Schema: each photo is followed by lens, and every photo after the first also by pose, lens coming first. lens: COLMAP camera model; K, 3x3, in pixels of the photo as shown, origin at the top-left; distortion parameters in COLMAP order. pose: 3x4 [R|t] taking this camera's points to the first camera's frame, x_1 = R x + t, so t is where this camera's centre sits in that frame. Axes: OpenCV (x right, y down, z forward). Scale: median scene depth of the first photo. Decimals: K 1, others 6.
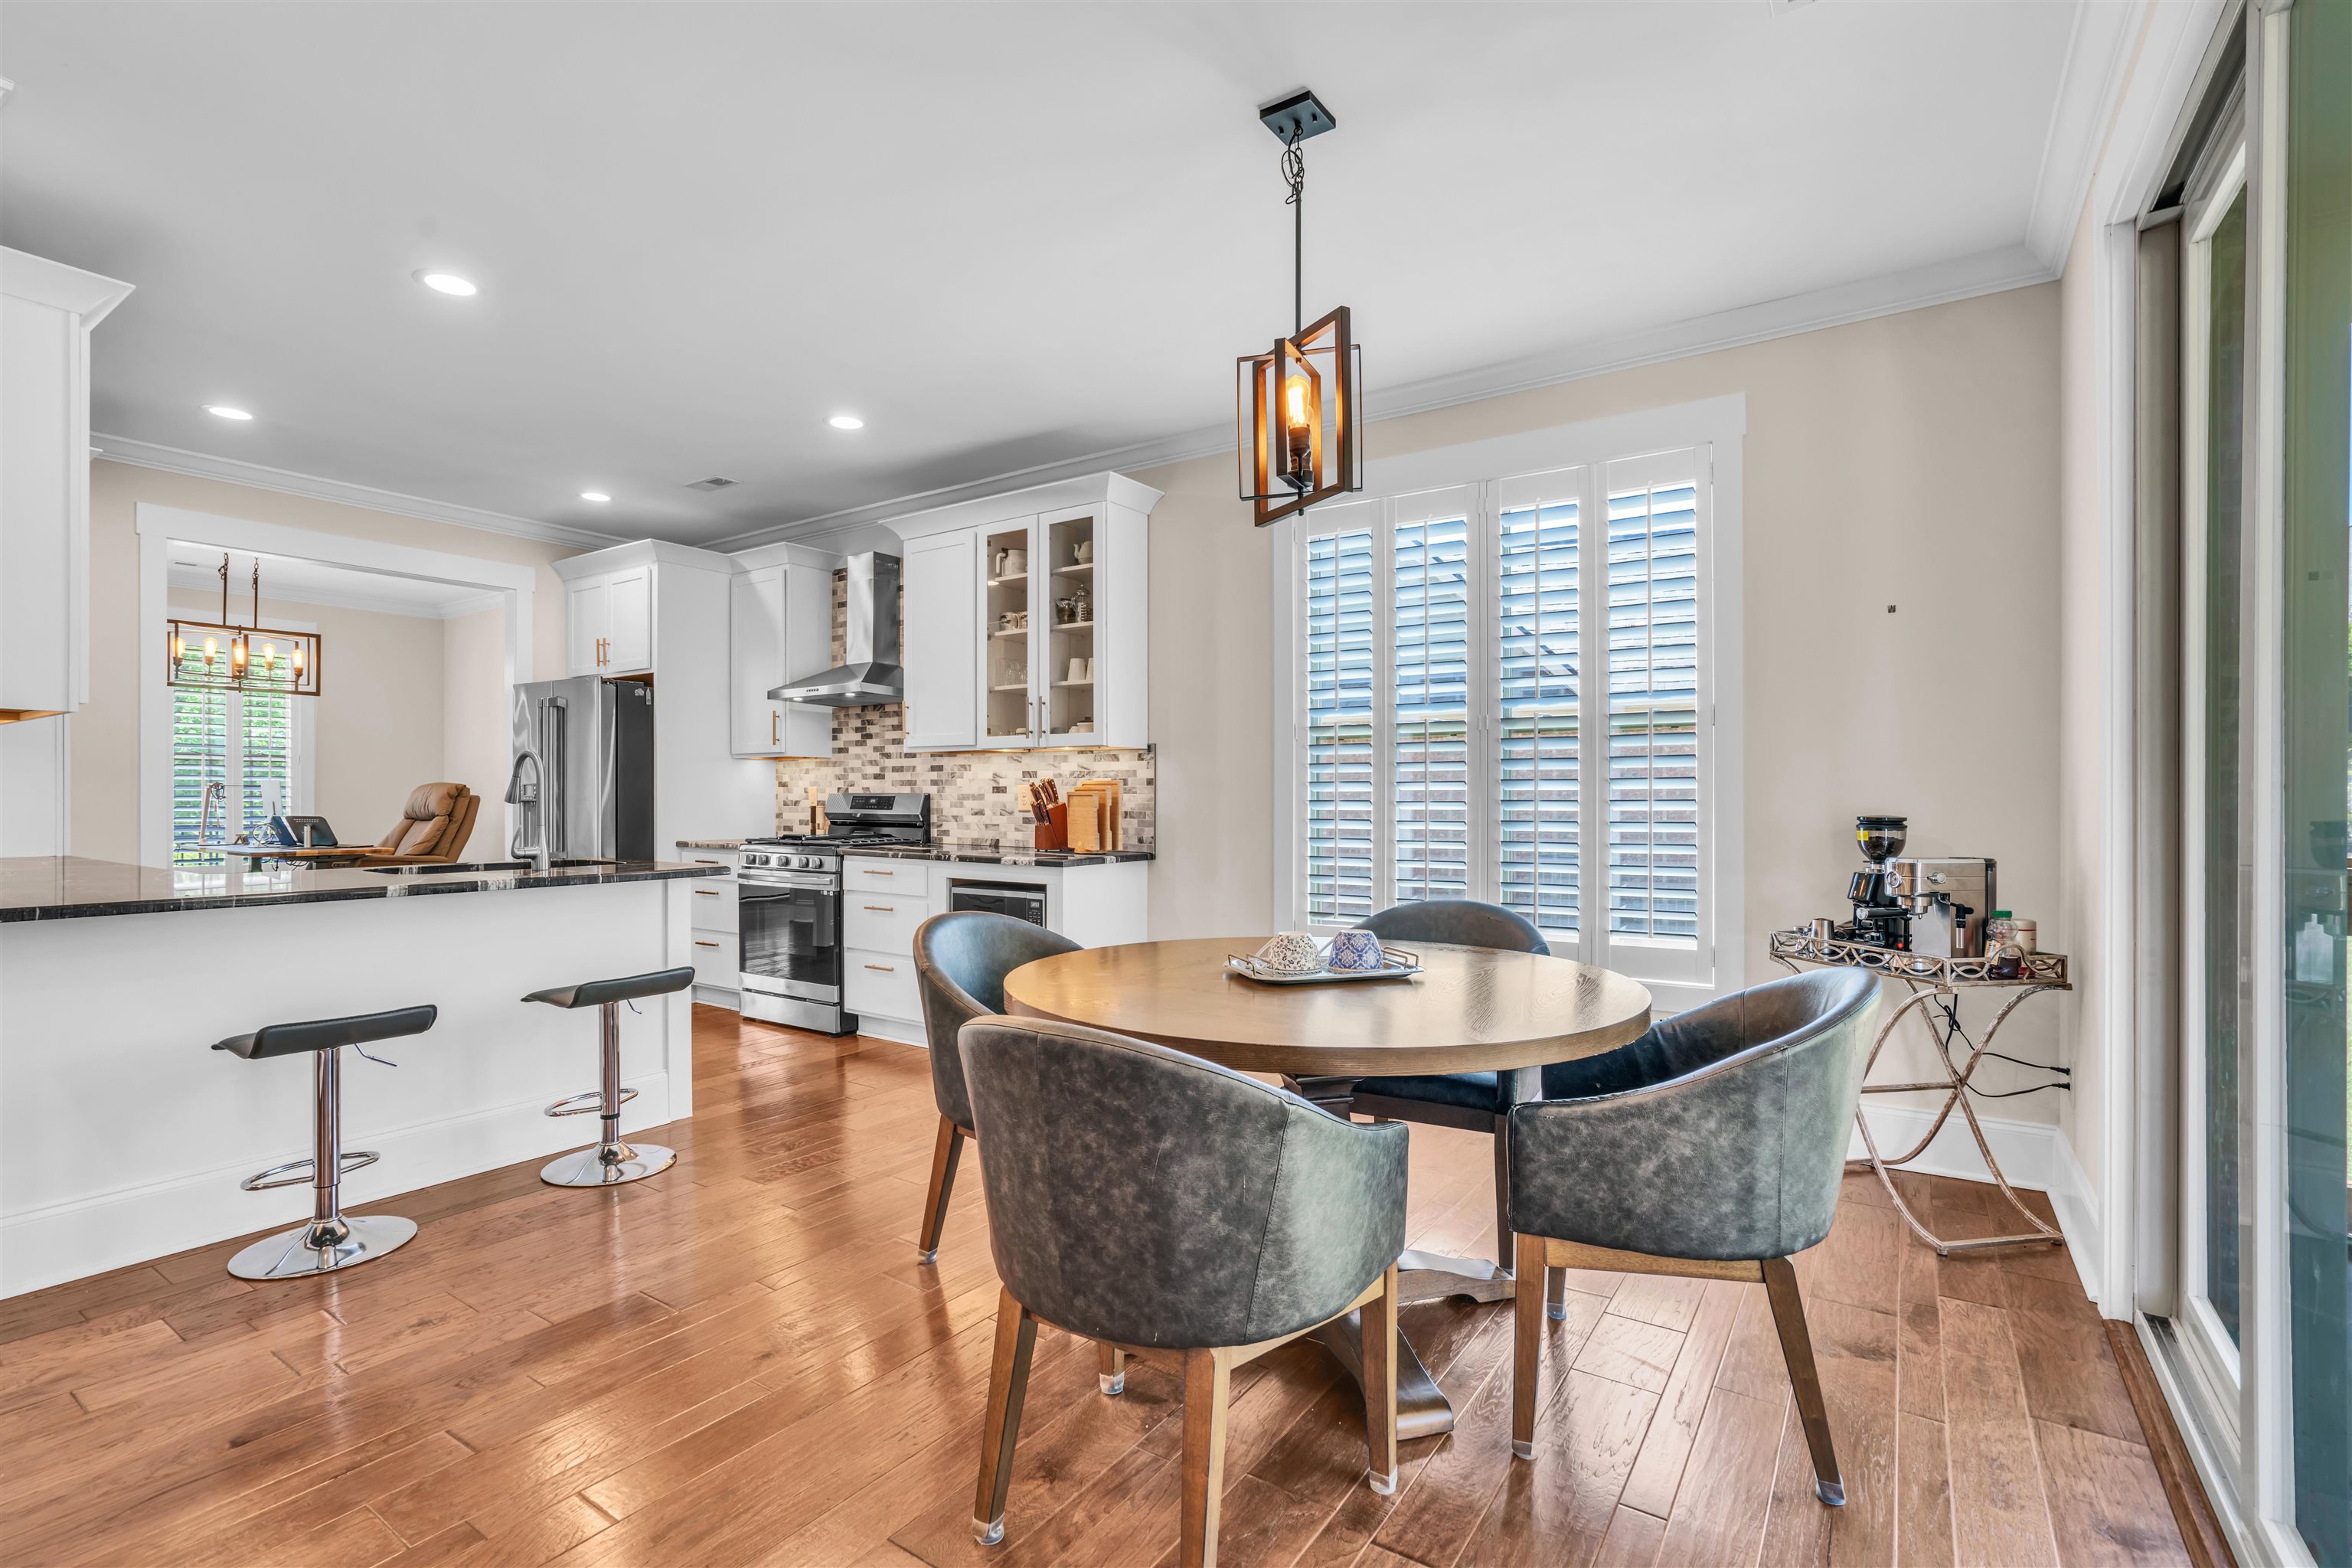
lens RADIAL K [[1072.0, 0, 1177.3], [0, 1072.0, 790.3], [0, 0, 1]] dist [-0.000609, 0.000354]
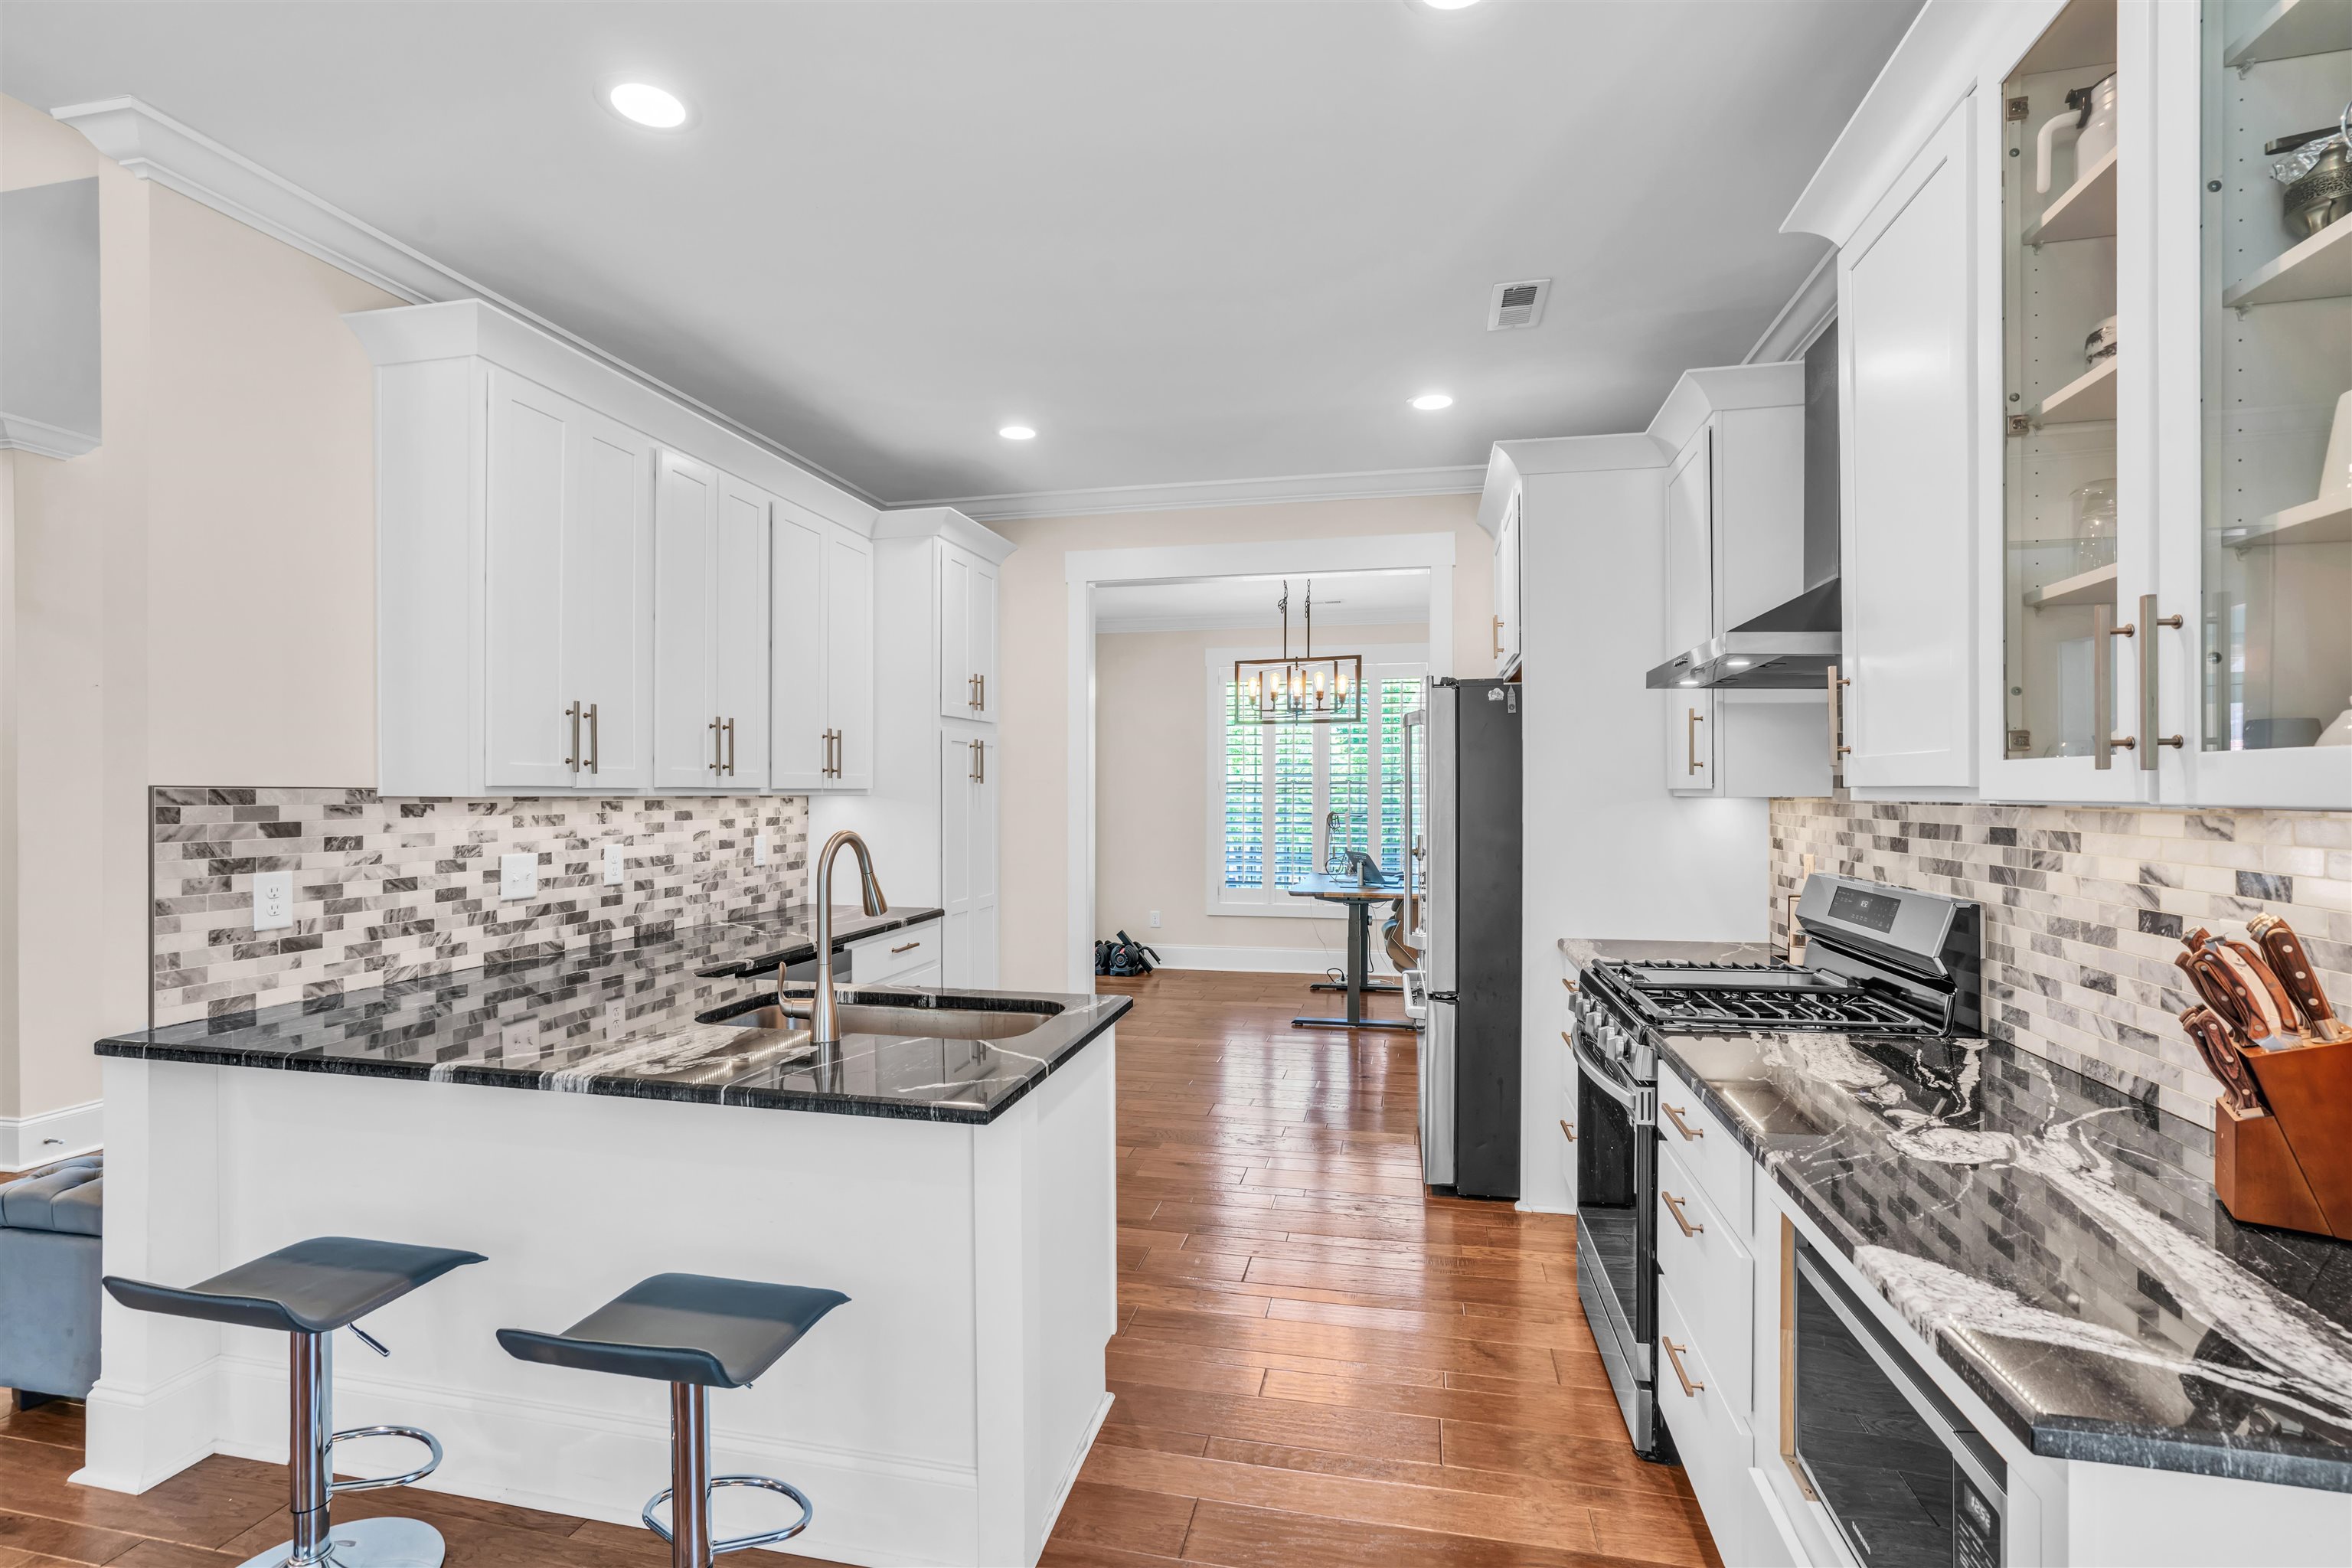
lens RADIAL K [[1072.0, 0, 1177.3], [0, 1072.0, 790.3], [0, 0, 1]] dist [-0.000609, 0.000354]
pose [[0.349632, 0.003805, -0.936879, 0.021496], [0.003214, 0.999981, 0.005260, -0.039318], [0.936882, -0.004850, 0.349613, 0.606886]]
